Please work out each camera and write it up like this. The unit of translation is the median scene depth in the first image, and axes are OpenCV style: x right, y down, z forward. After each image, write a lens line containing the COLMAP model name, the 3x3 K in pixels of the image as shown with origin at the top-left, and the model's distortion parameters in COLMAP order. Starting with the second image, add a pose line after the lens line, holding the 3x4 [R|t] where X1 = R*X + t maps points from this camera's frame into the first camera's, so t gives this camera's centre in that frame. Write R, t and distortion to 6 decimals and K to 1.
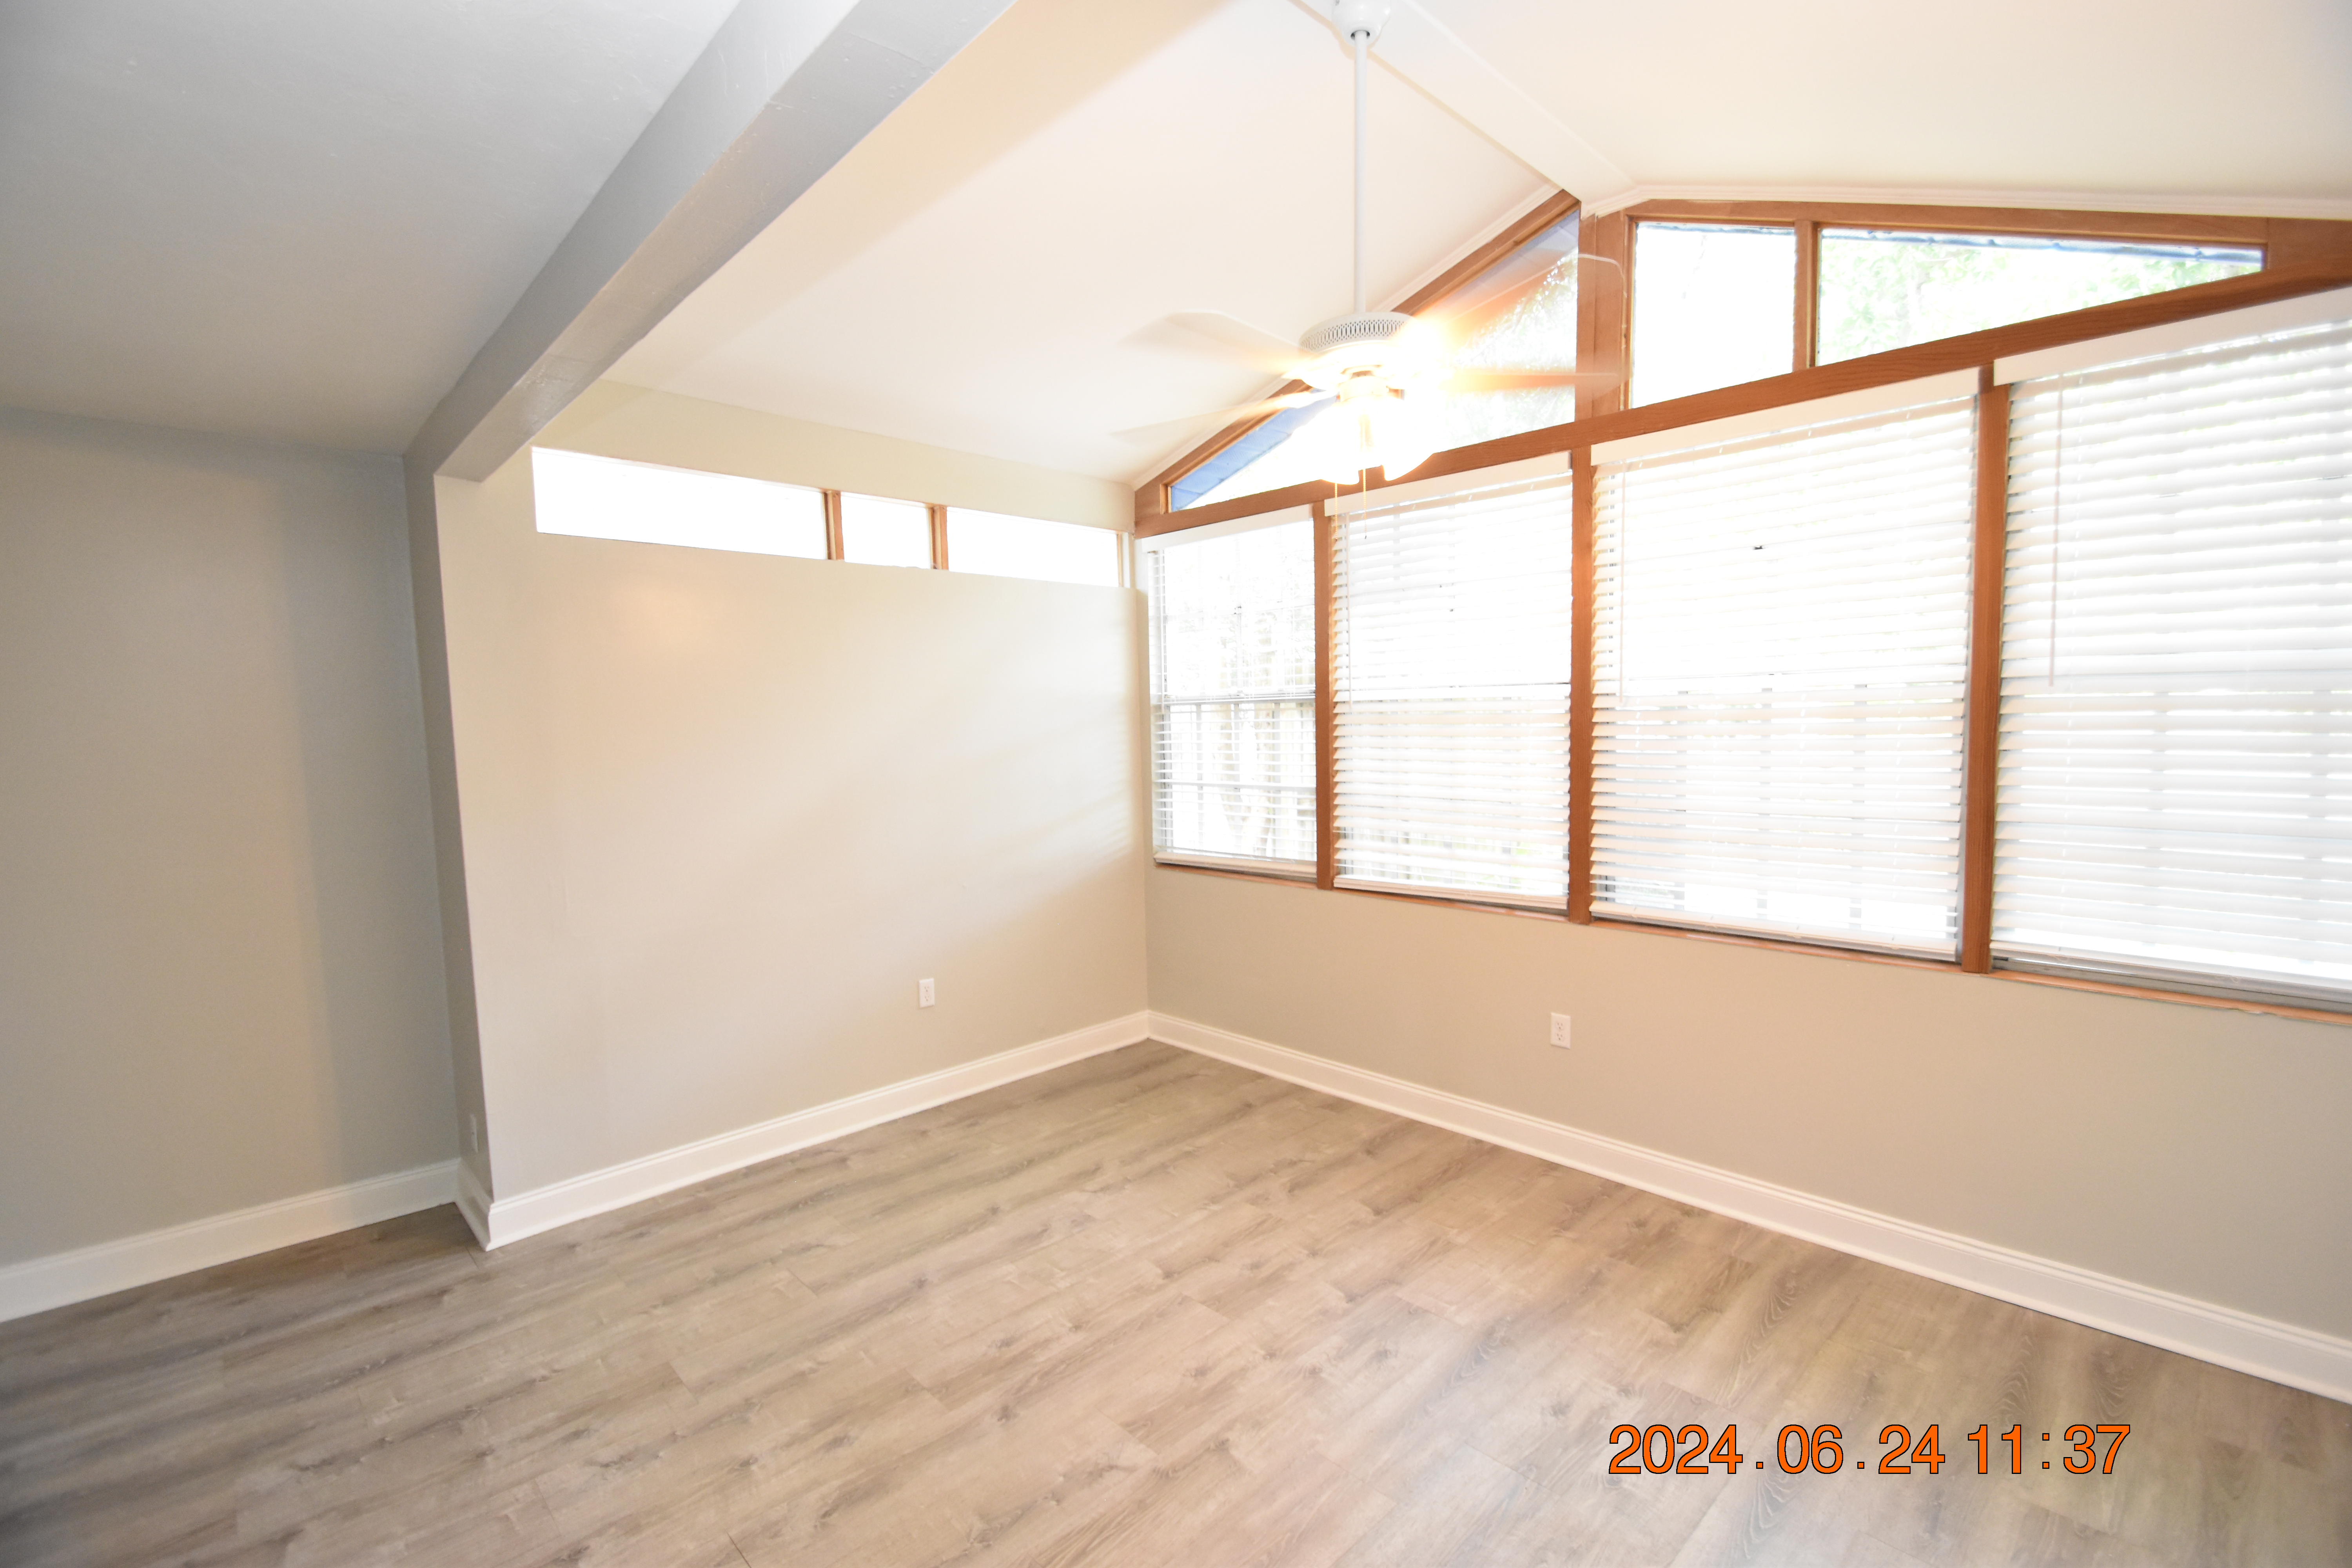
lens RADIAL K [[1028.7, 0, 1172.2], [0, 1028.7, 797.0], [0, 0, 1]] dist [0.016392, -0.017007]
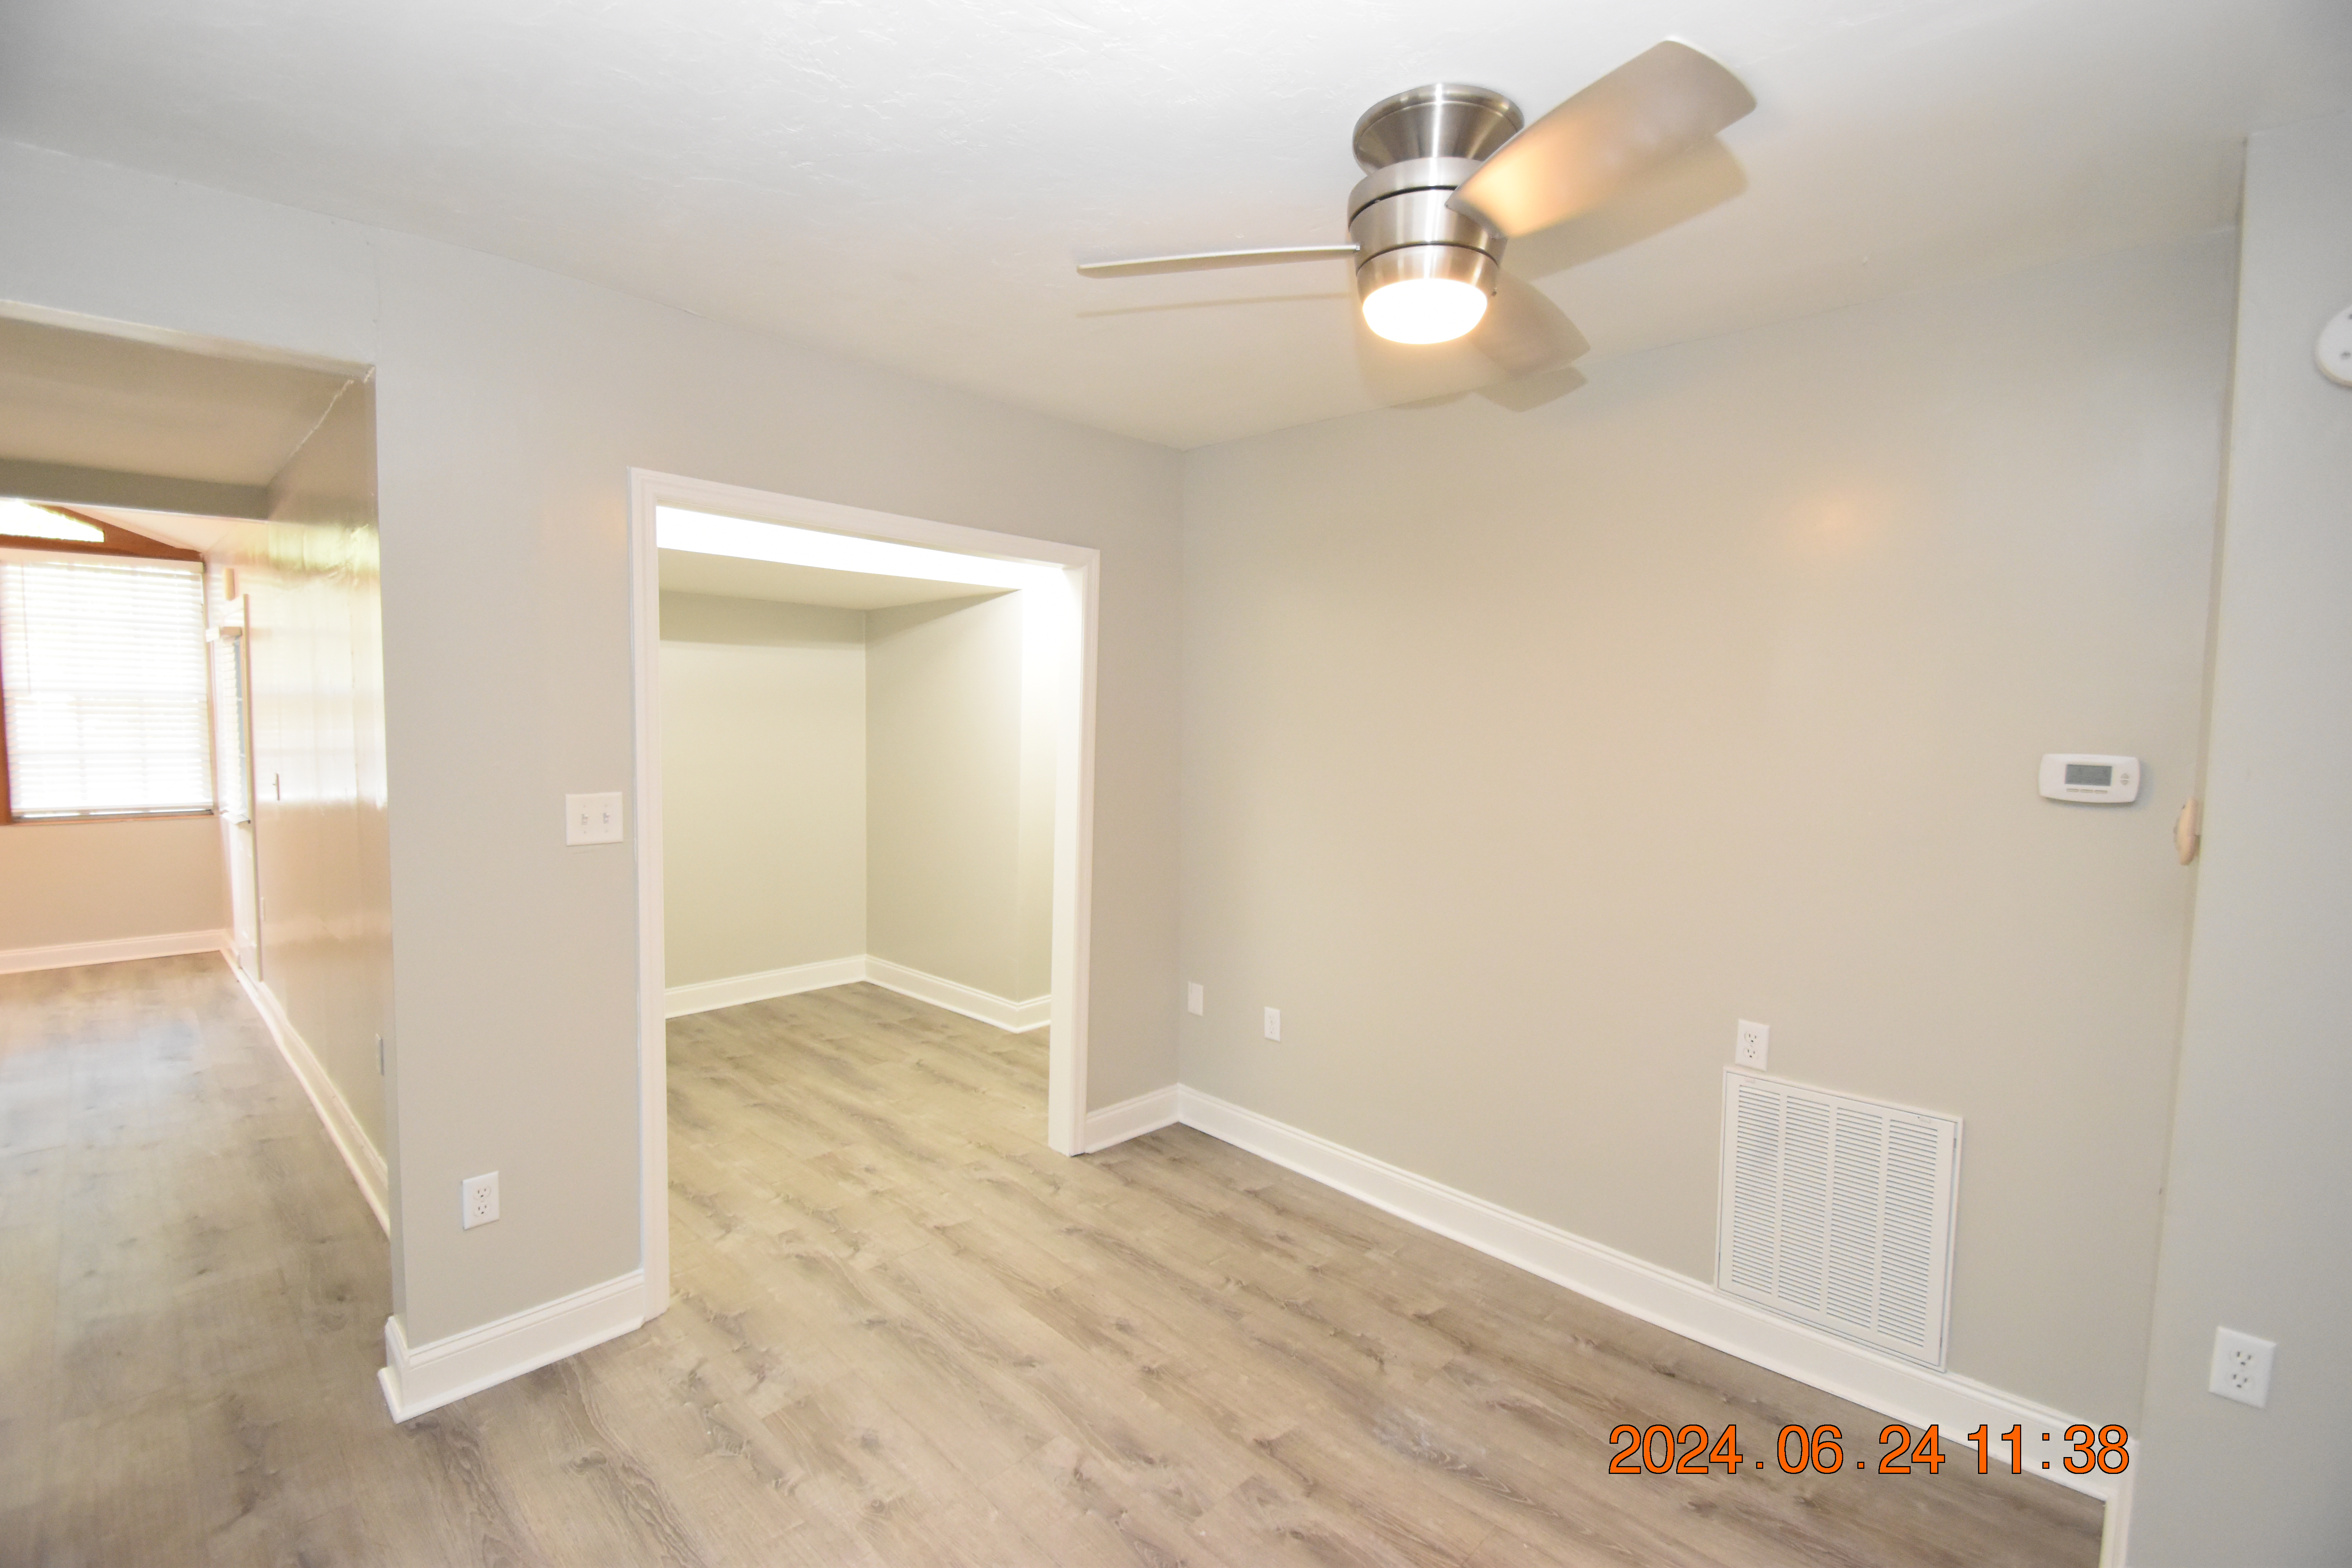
lens RADIAL K [[1028.7, 0, 1168.3], [0, 1028.7, 794.1], [0, 0, 1]] dist [0.016392, -0.017007]
pose [[-0.047076, -0.056029, 0.997319, -1.380165], [0.064244, 0.996189, 0.058998, 0.128341], [-0.996823, 0.066849, -0.043297, -1.260155]]
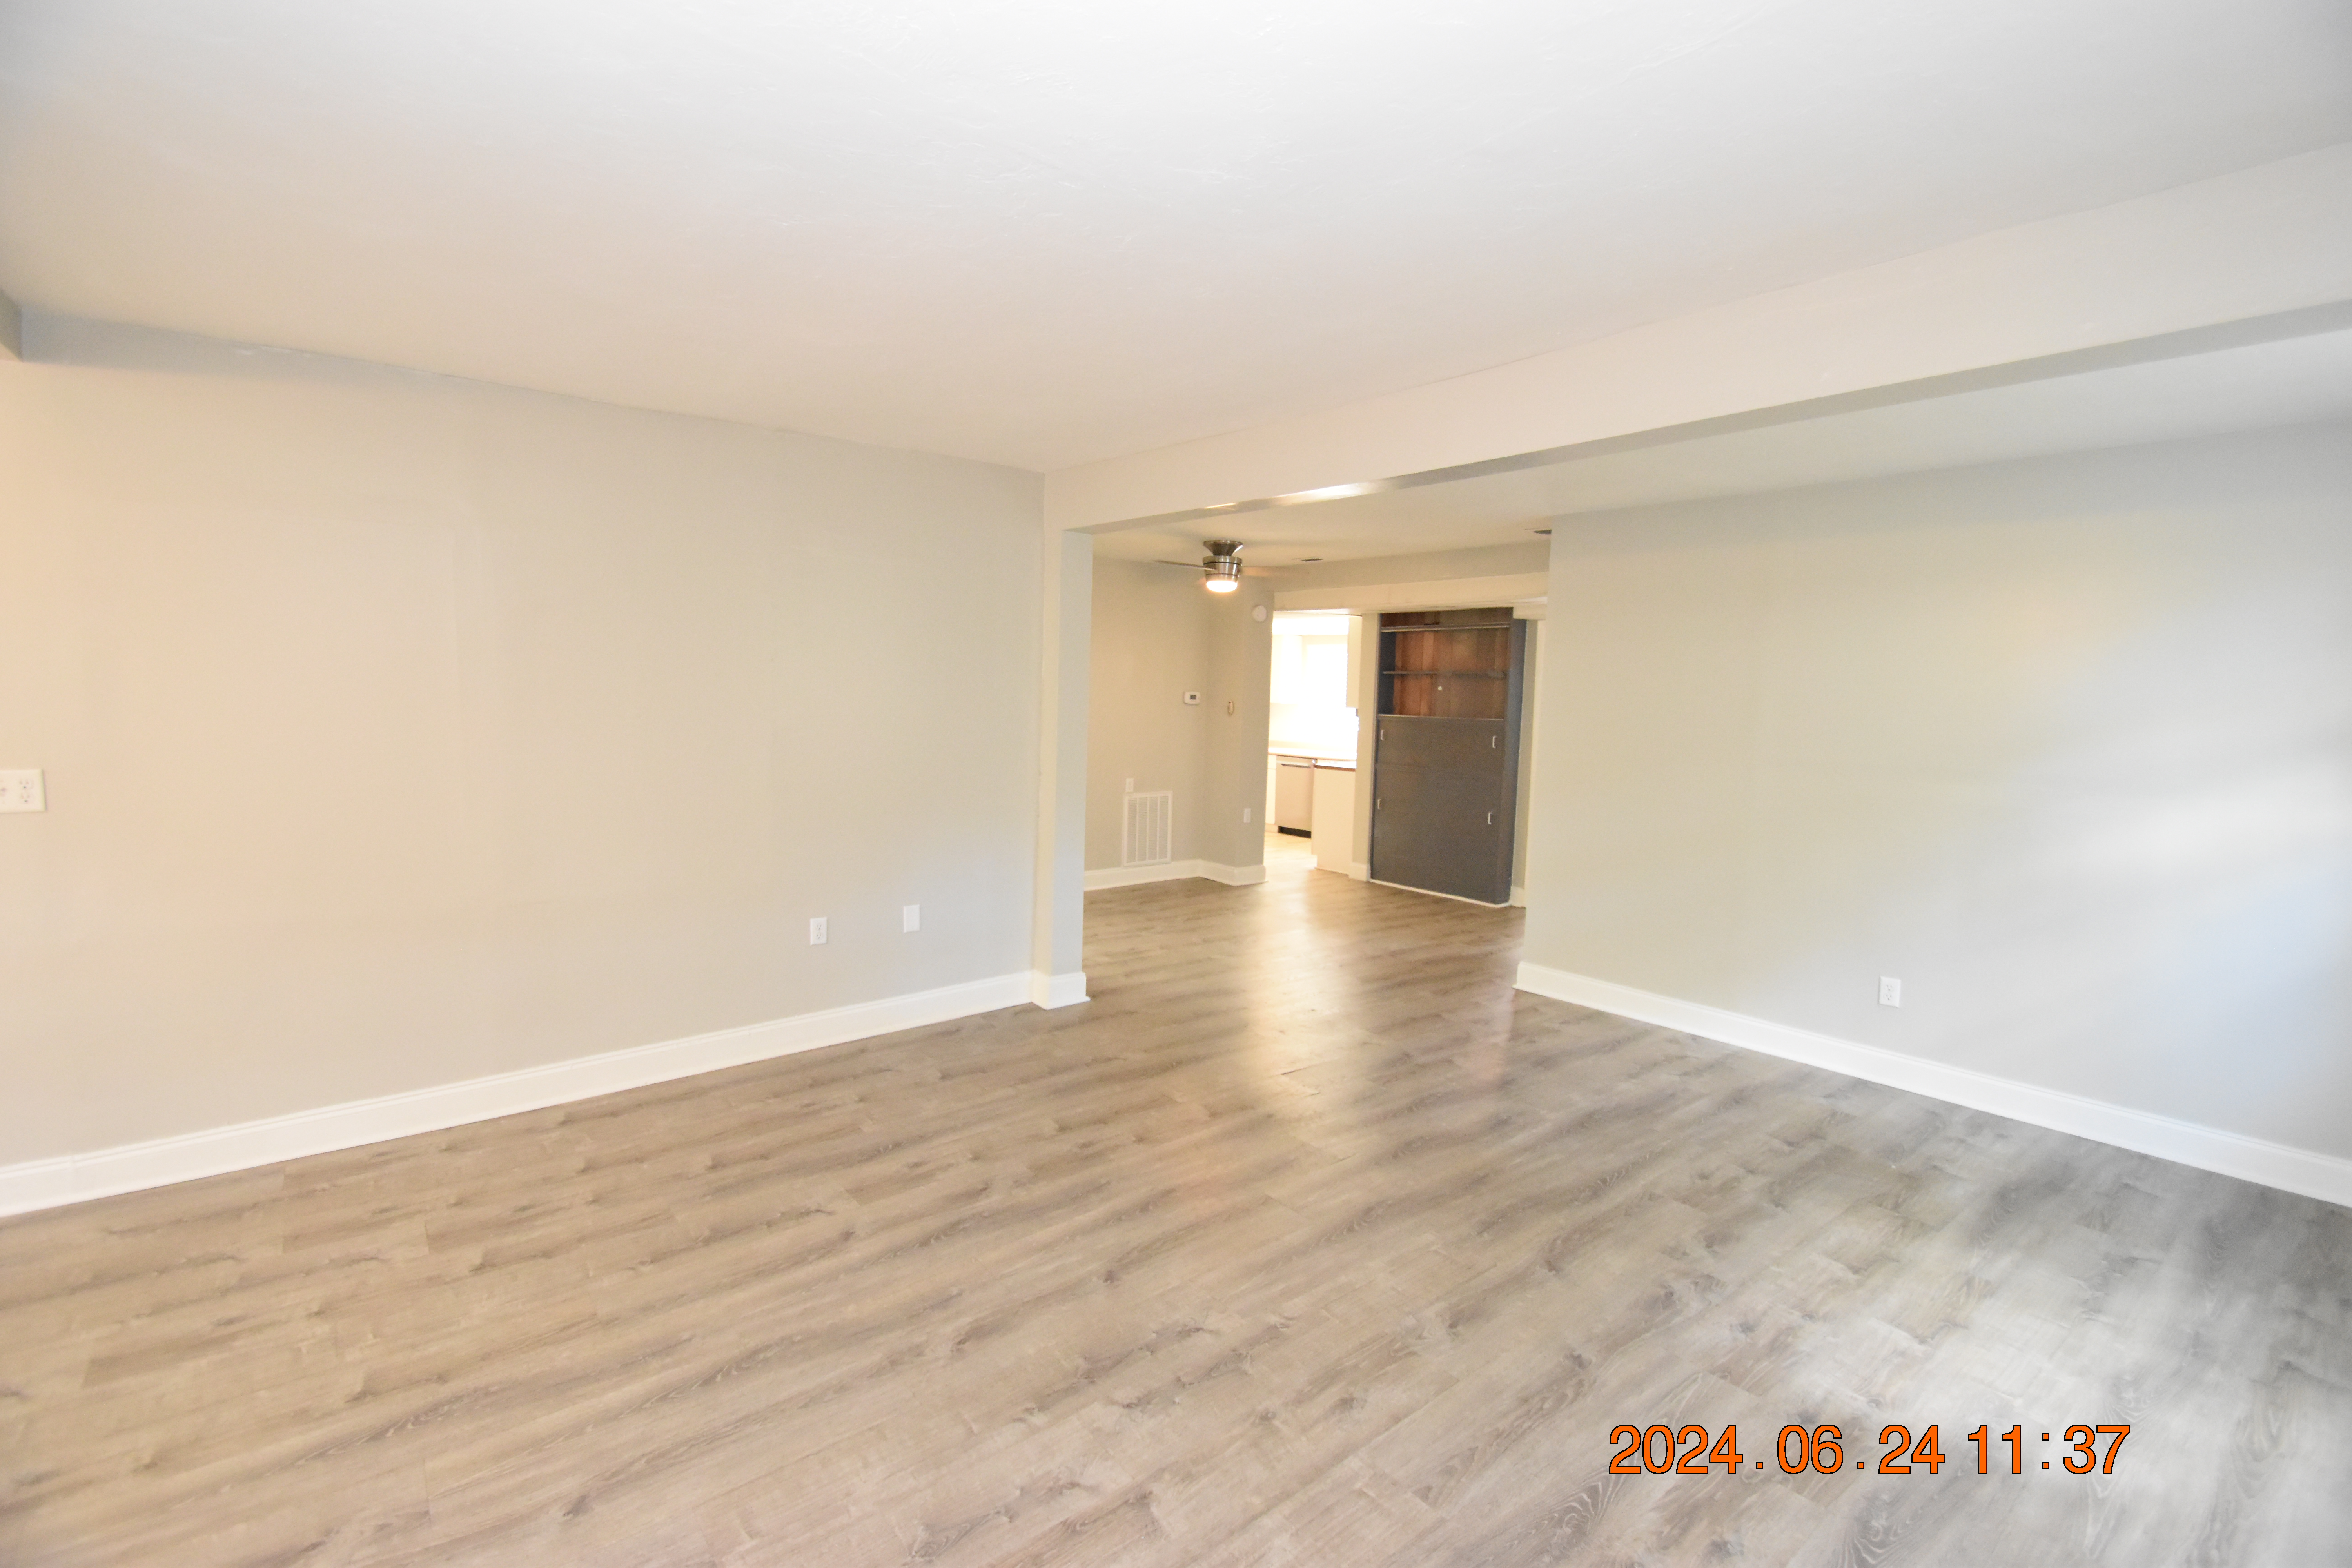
lens RADIAL K [[1028.7, 0, 1170.0], [0, 1028.7, 792.6], [0, 0, 1]] dist [0.016392, -0.017007]
pose [[-0.995993, -0.009958, 0.088875, -0.909631], [0.005793, 0.984511, 0.175227, -0.040556], [-0.089243, 0.175039, -0.980508, 0.895333]]
